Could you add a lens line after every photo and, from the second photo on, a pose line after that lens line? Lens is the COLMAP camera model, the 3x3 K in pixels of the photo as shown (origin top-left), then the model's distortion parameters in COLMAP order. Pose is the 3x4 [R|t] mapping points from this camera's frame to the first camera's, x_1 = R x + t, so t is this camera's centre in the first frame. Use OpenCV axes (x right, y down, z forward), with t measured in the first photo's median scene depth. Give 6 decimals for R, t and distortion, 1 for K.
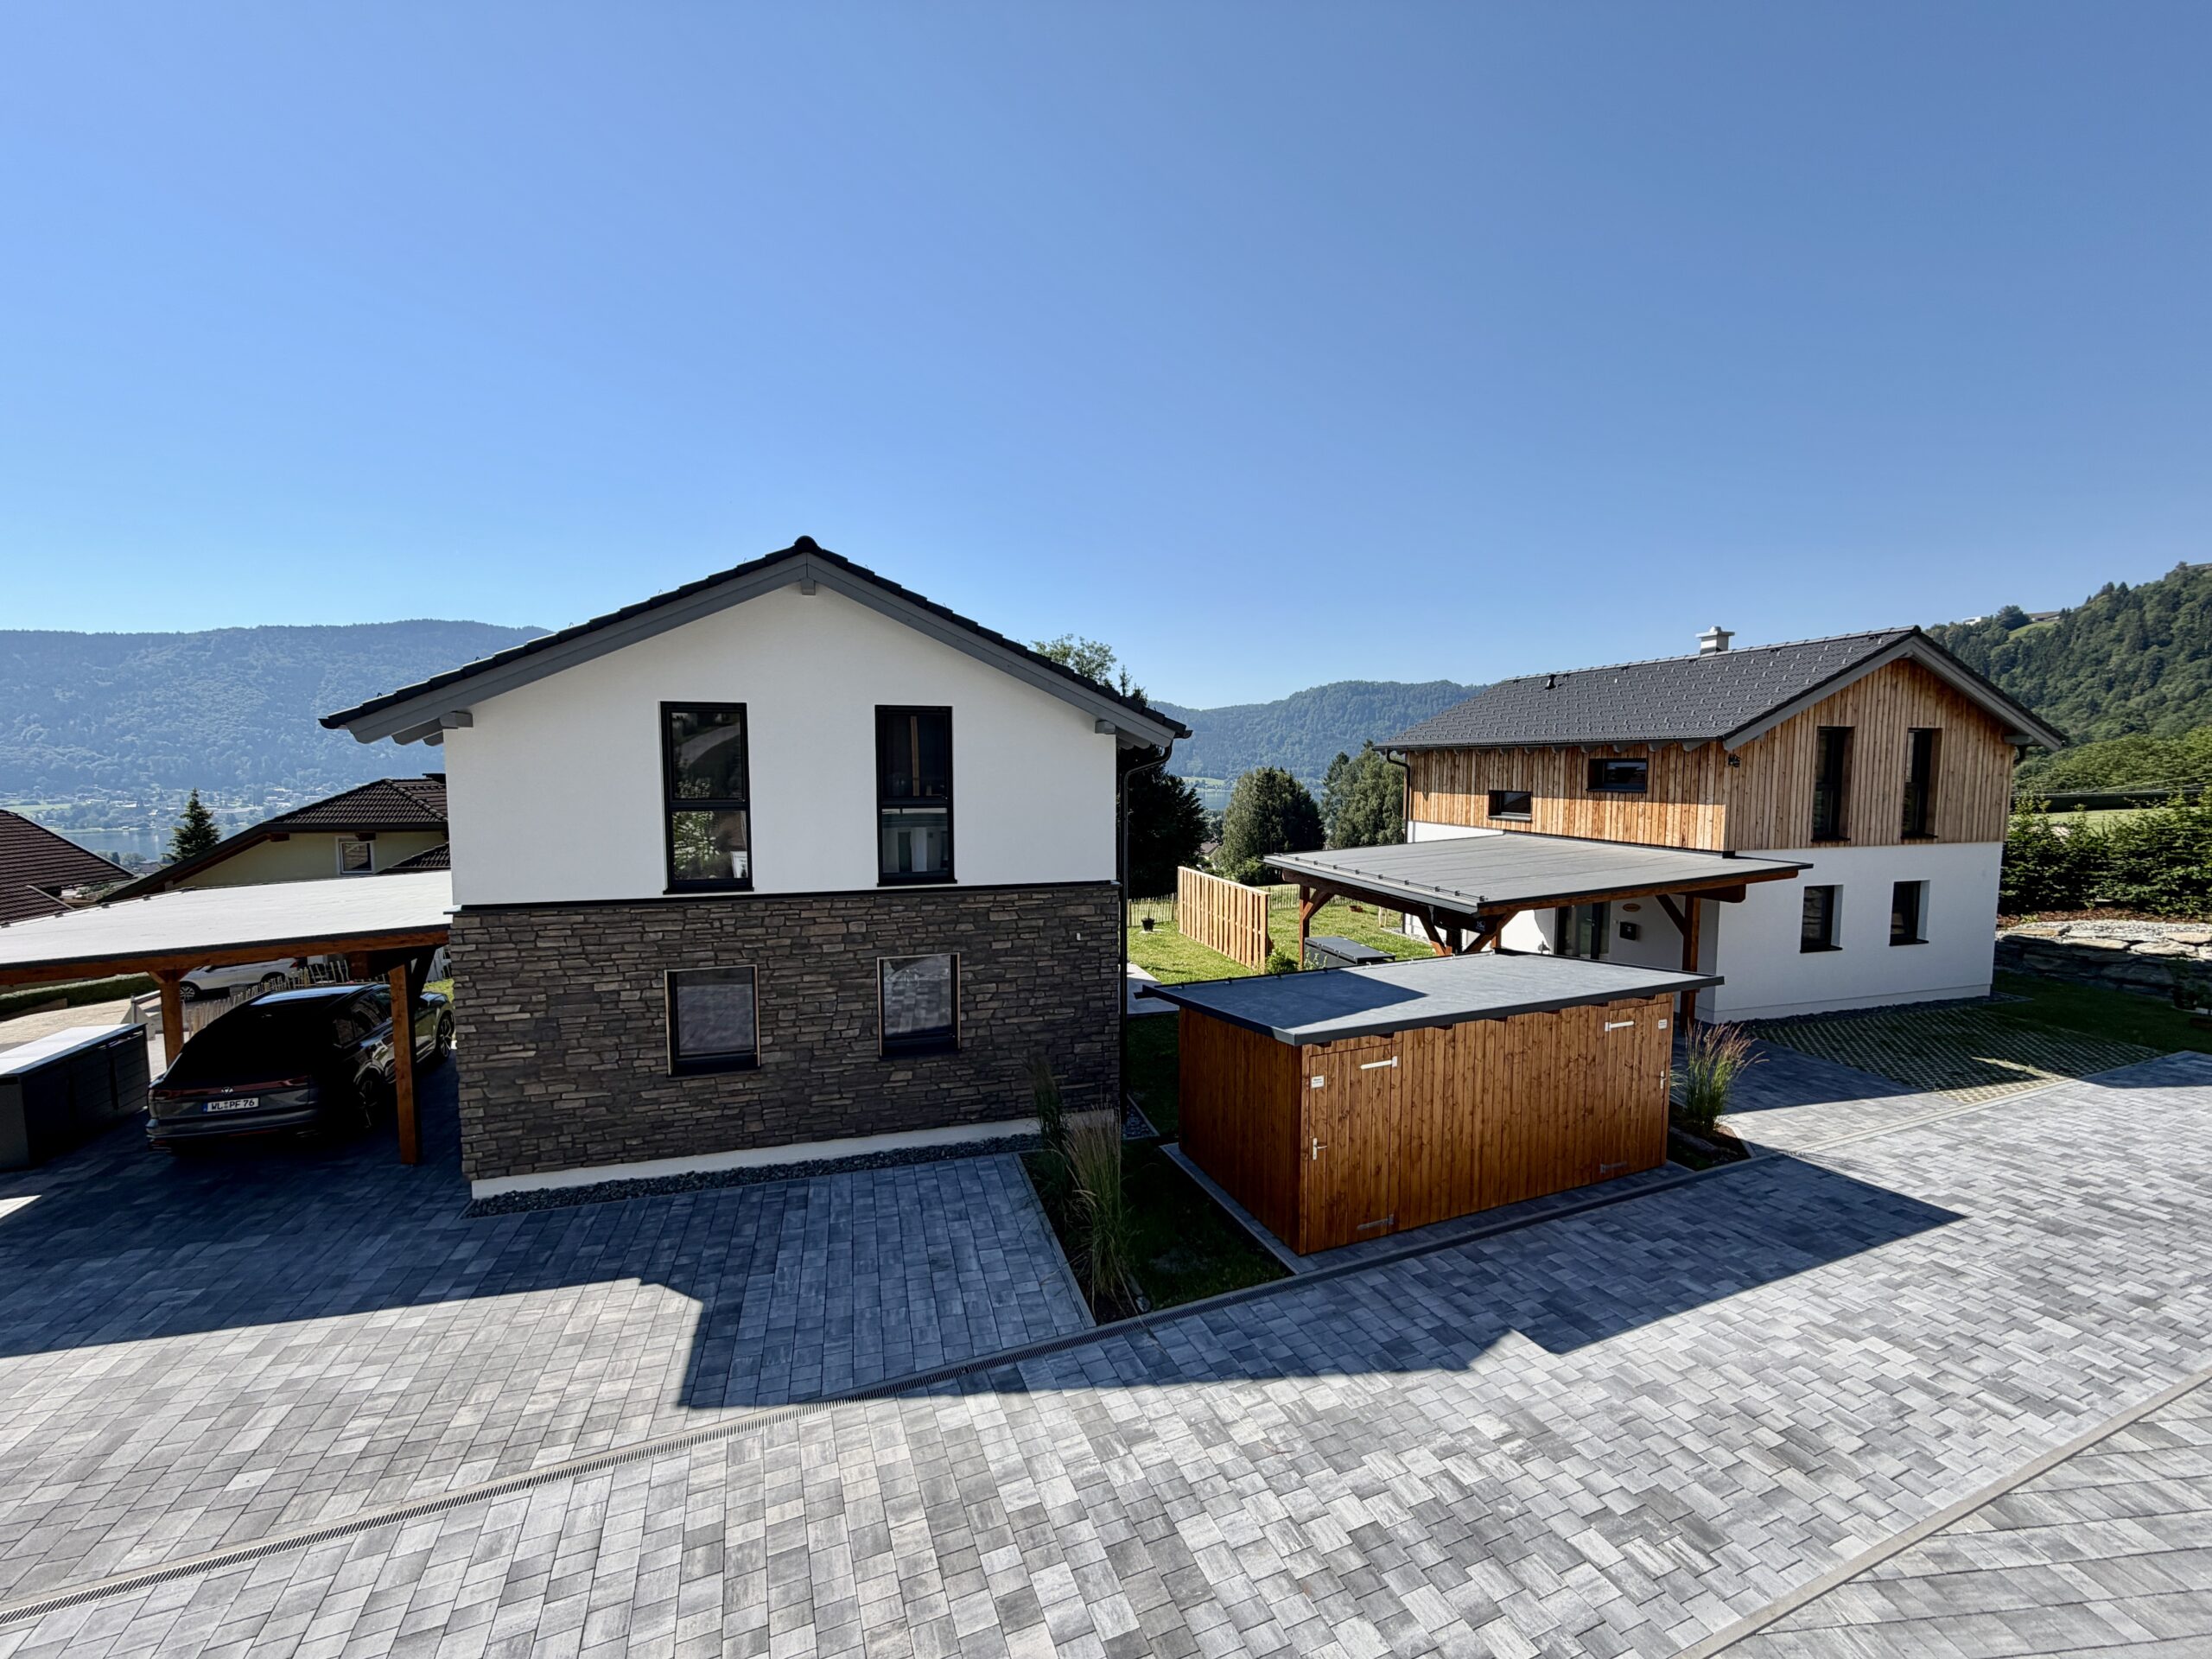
lens RADIAL K [[878.3, 0, 1097.1], [0, 878.3, 832.9], [0, 0, 1]] dist [-0.001067, 0.001466]
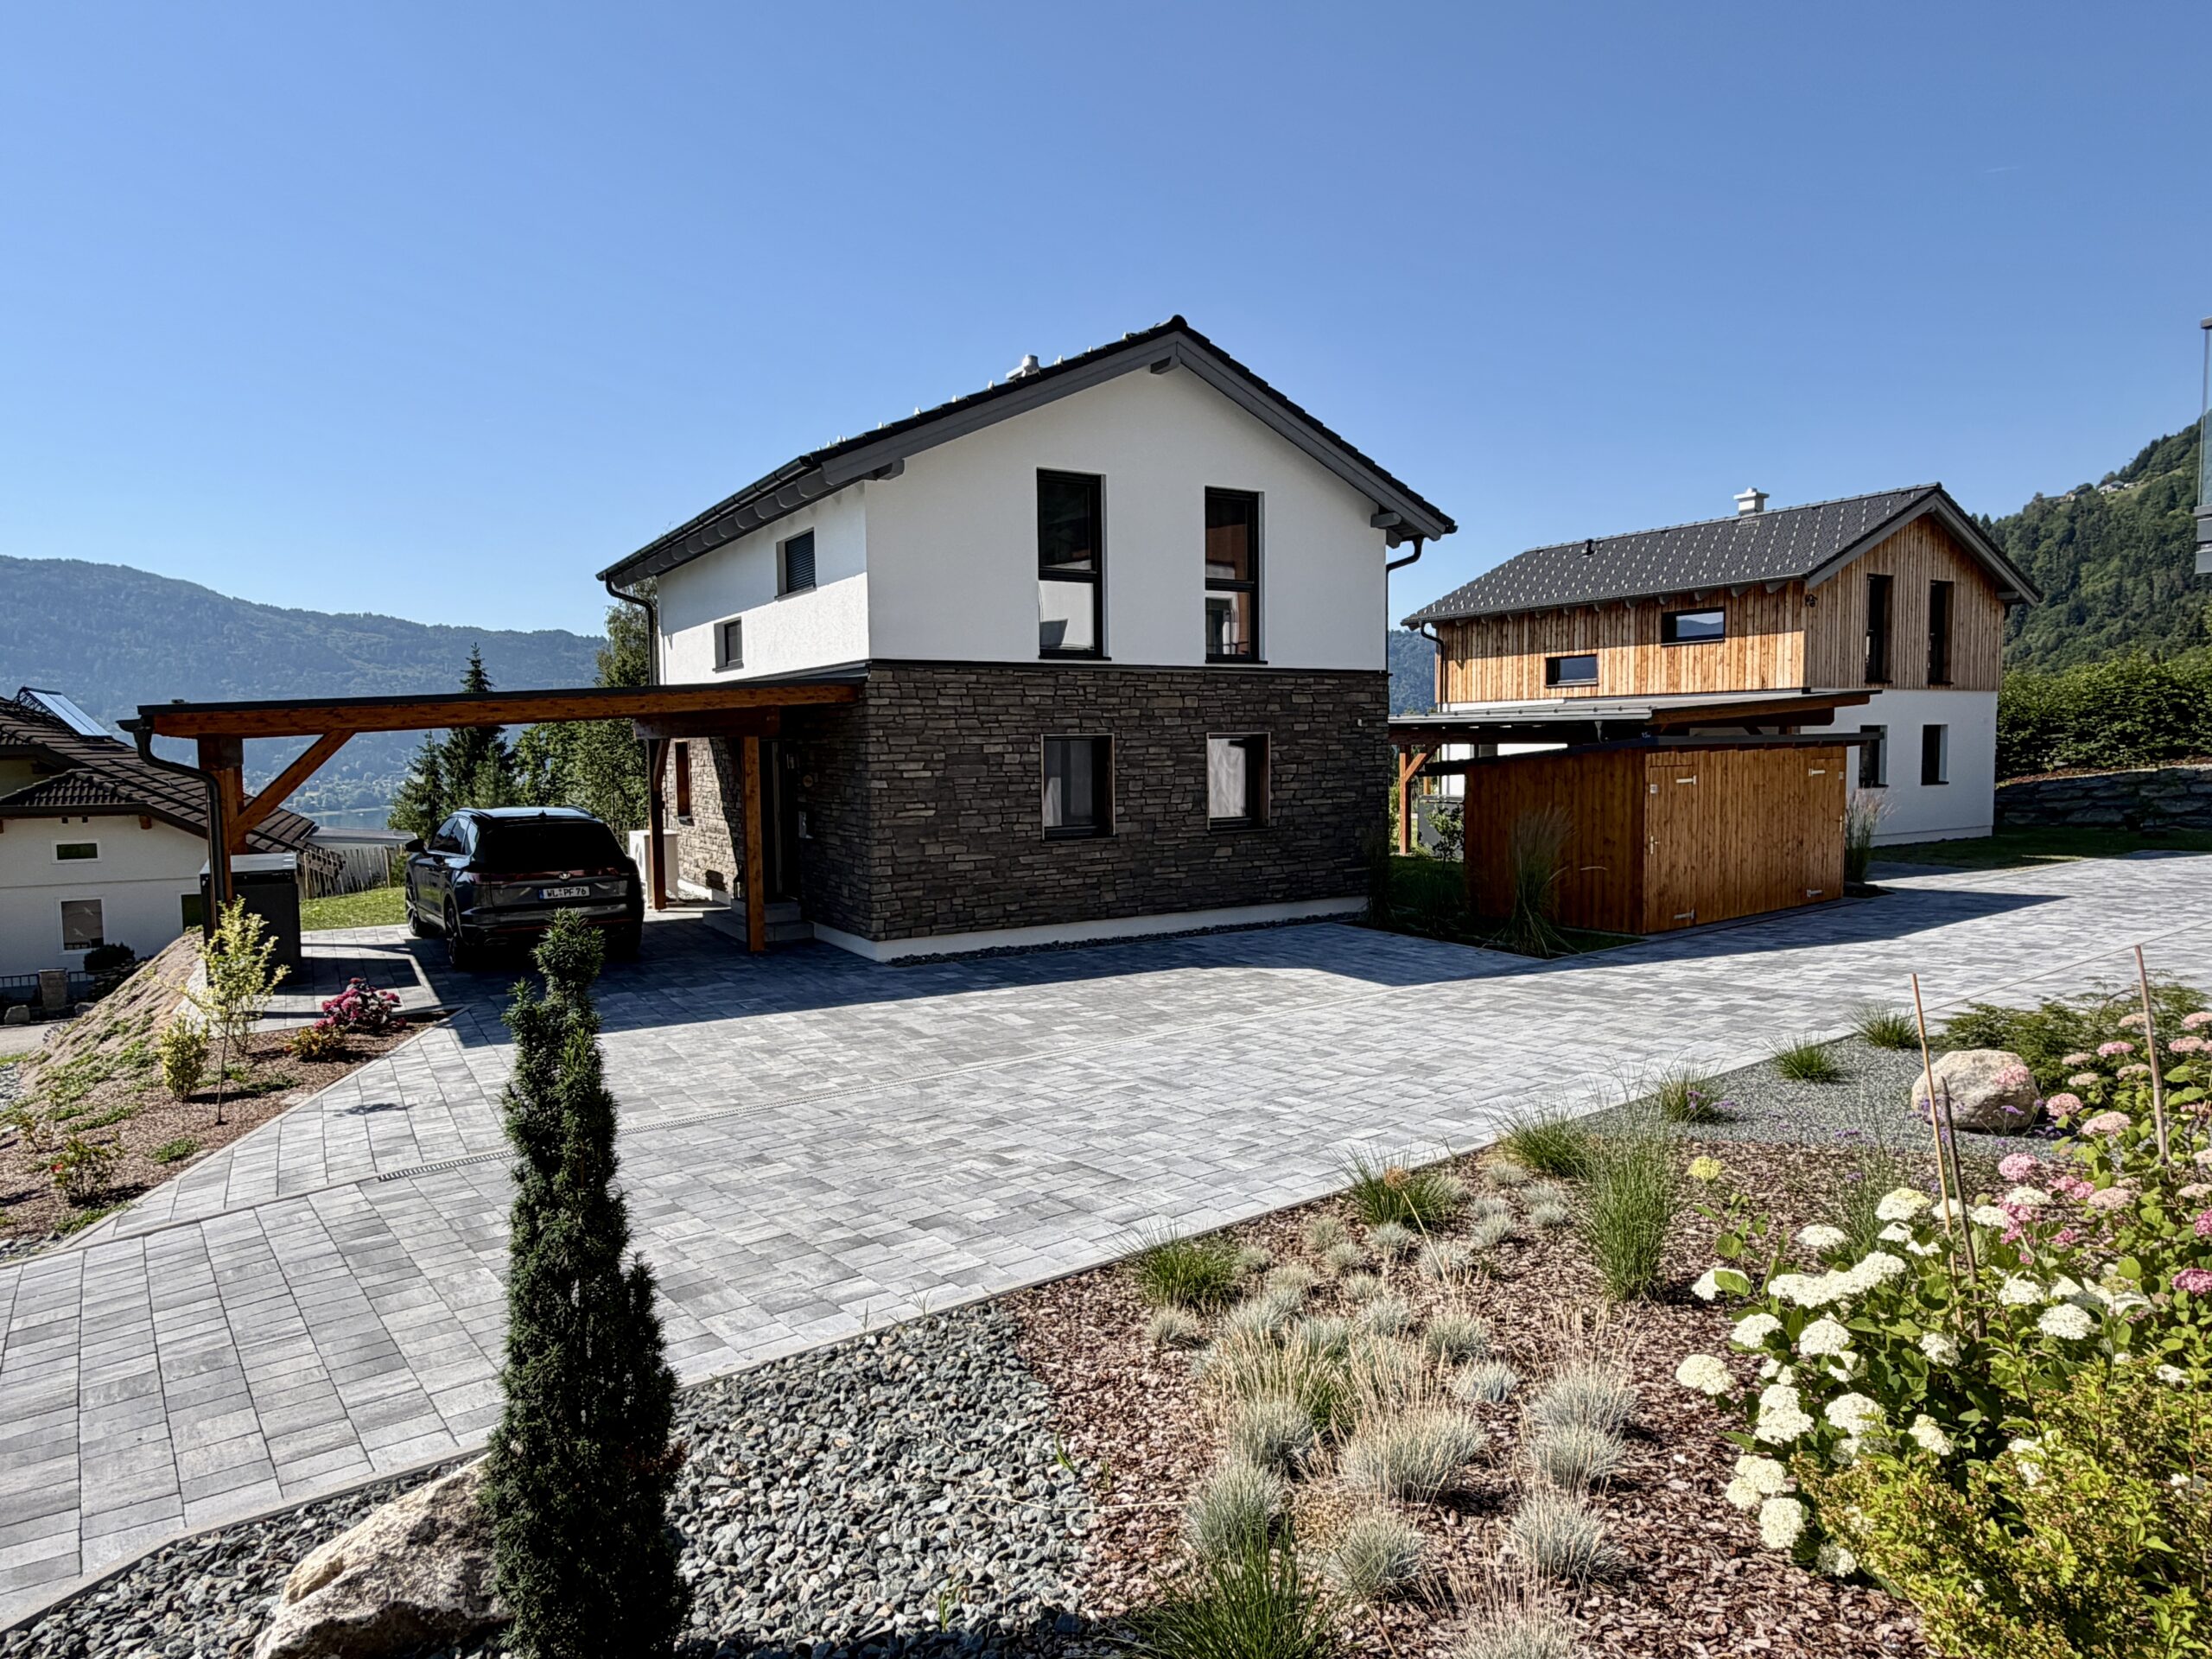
lens RADIAL K [[1323.5, 0, 1102.6], [0, 1323.5, 835.9], [0, 0, 1]] dist [0.000589, 0.001704]
pose [[0.963278, -0.030335, 0.266786, -0.695599], [0.032488, 0.999465, -0.003660, 0.234339], [-0.266533, 0.012193, 0.963749, -0.405778]]
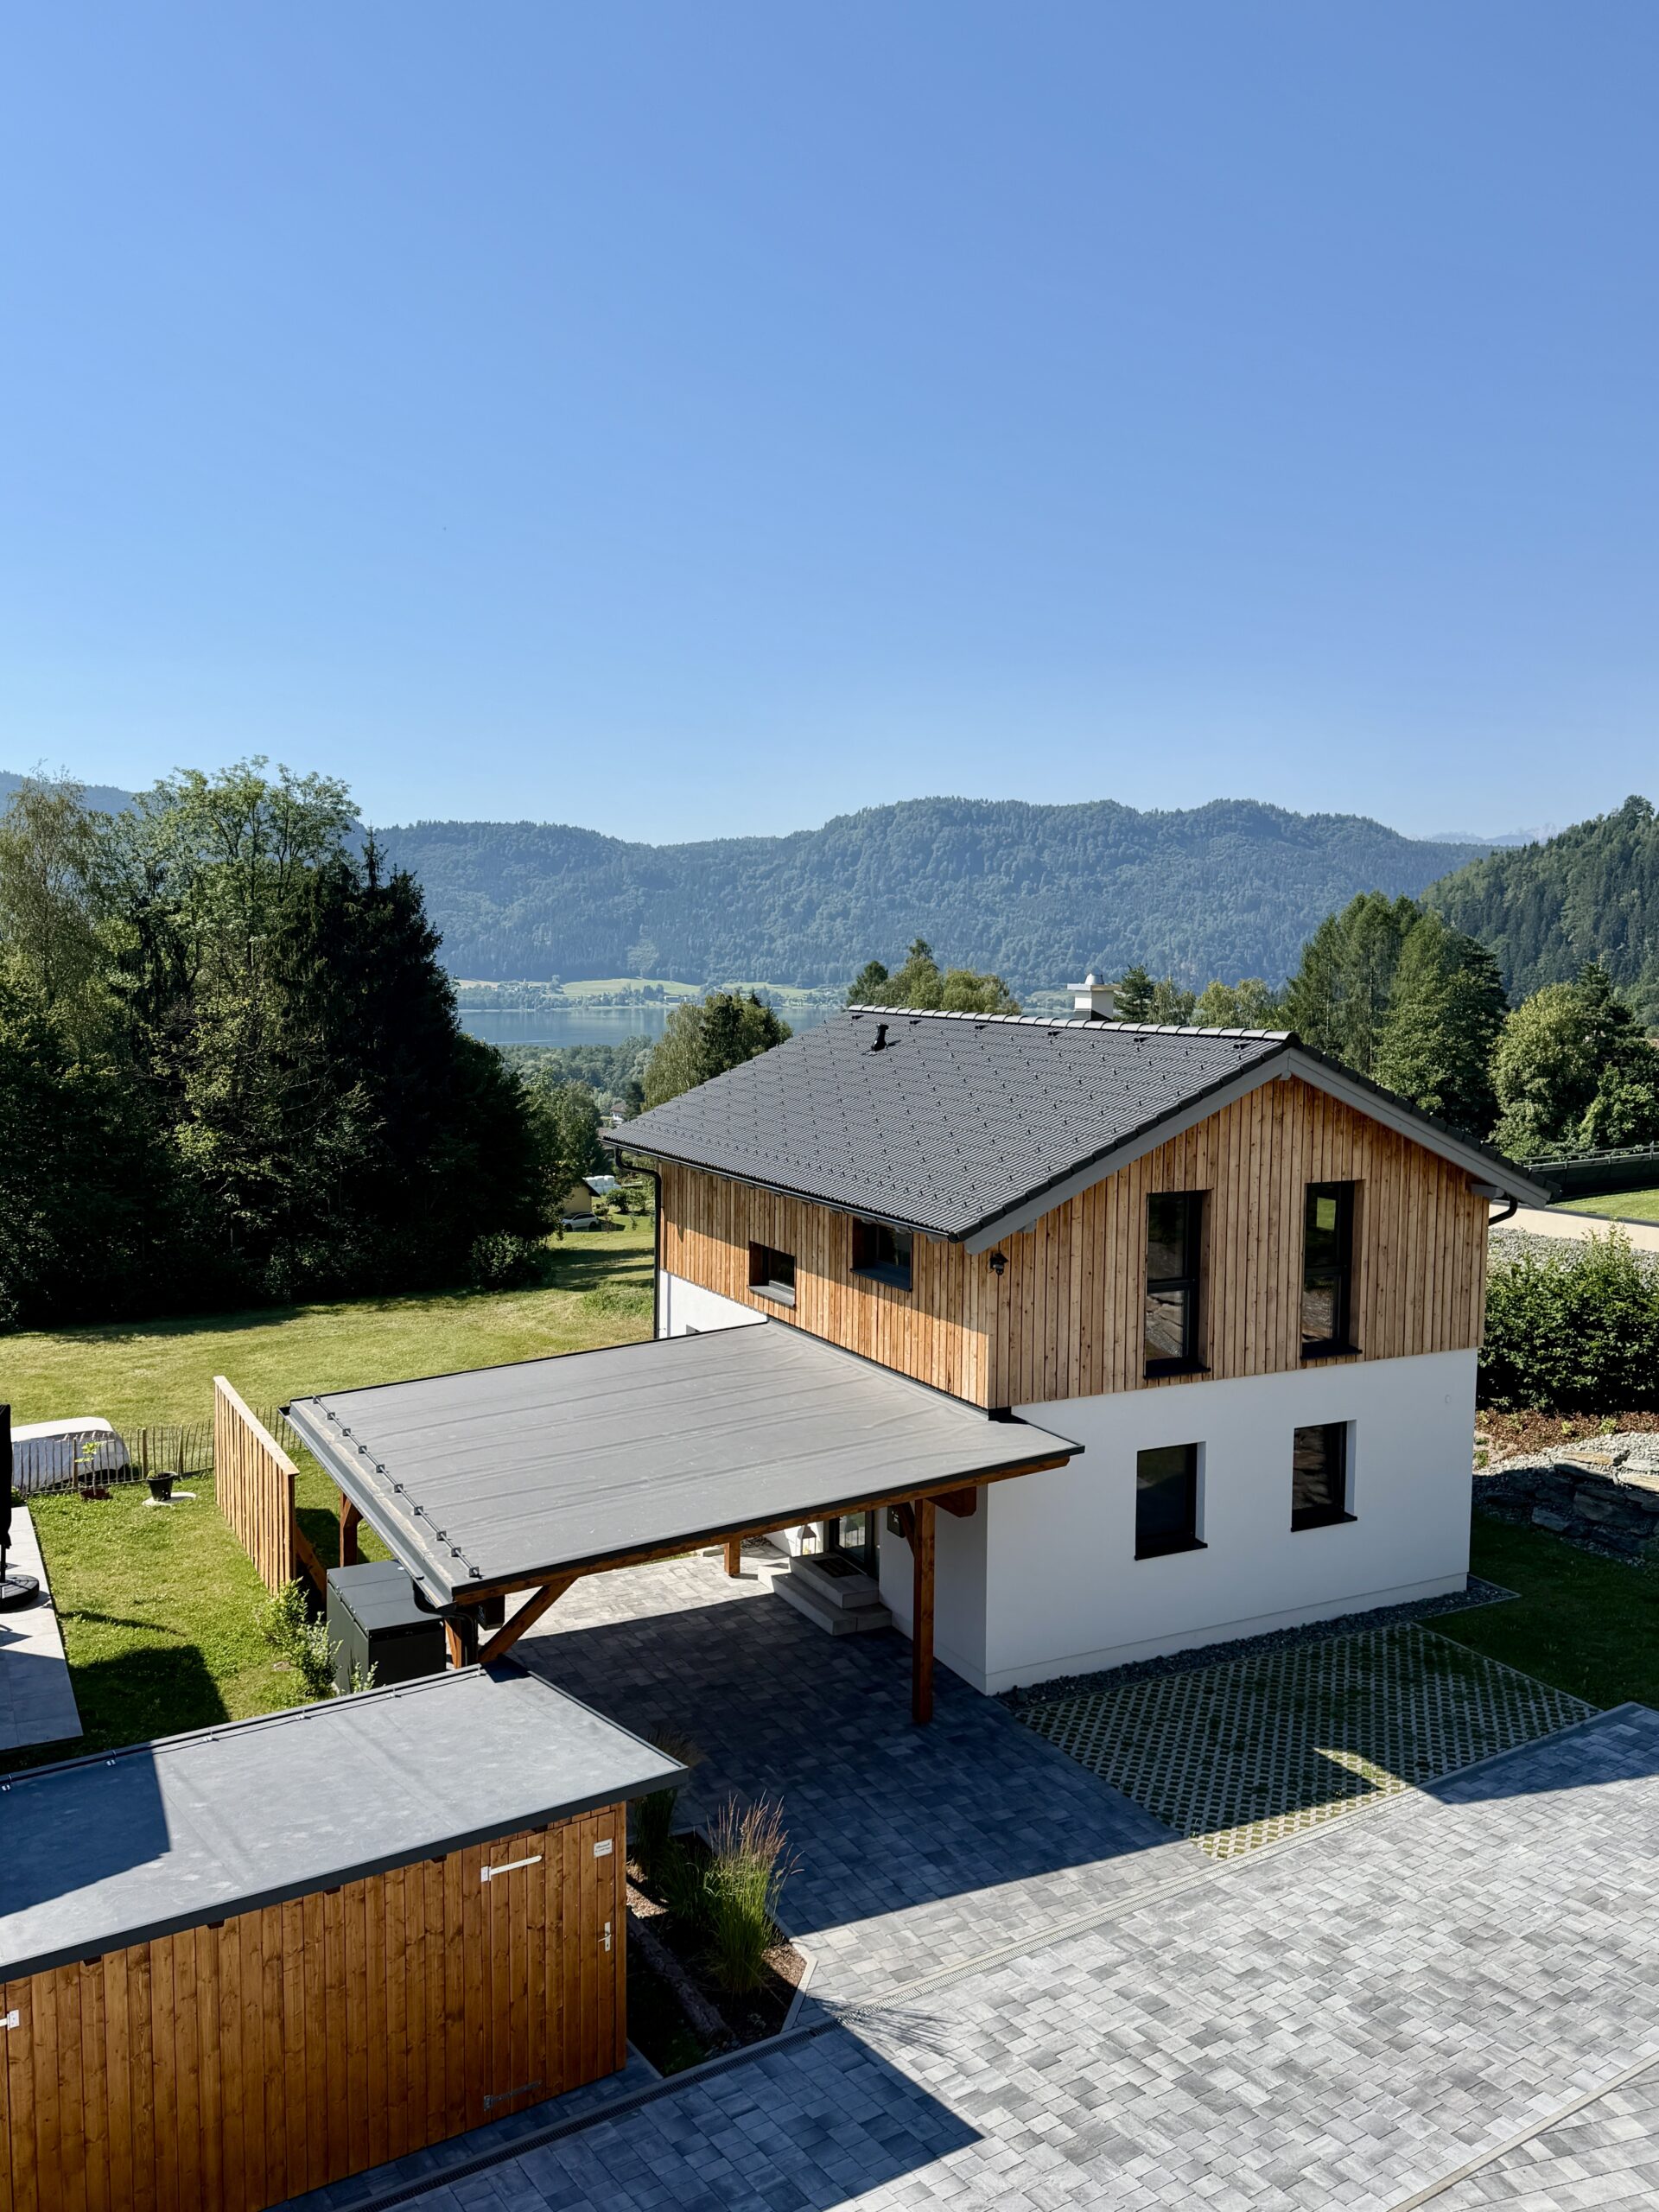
lens RADIAL K [[1745.0, 0, 816.9], [0, 1745.0, 1099.8], [0, 0, 1]] dist [0.073118, -0.090864]
pose [[0.978361, -0.008812, 0.206716, 0.461147], [0.007488, 0.999946, 0.007186, -0.265569], [-0.206769, -0.005482, 0.978375, -0.199746]]
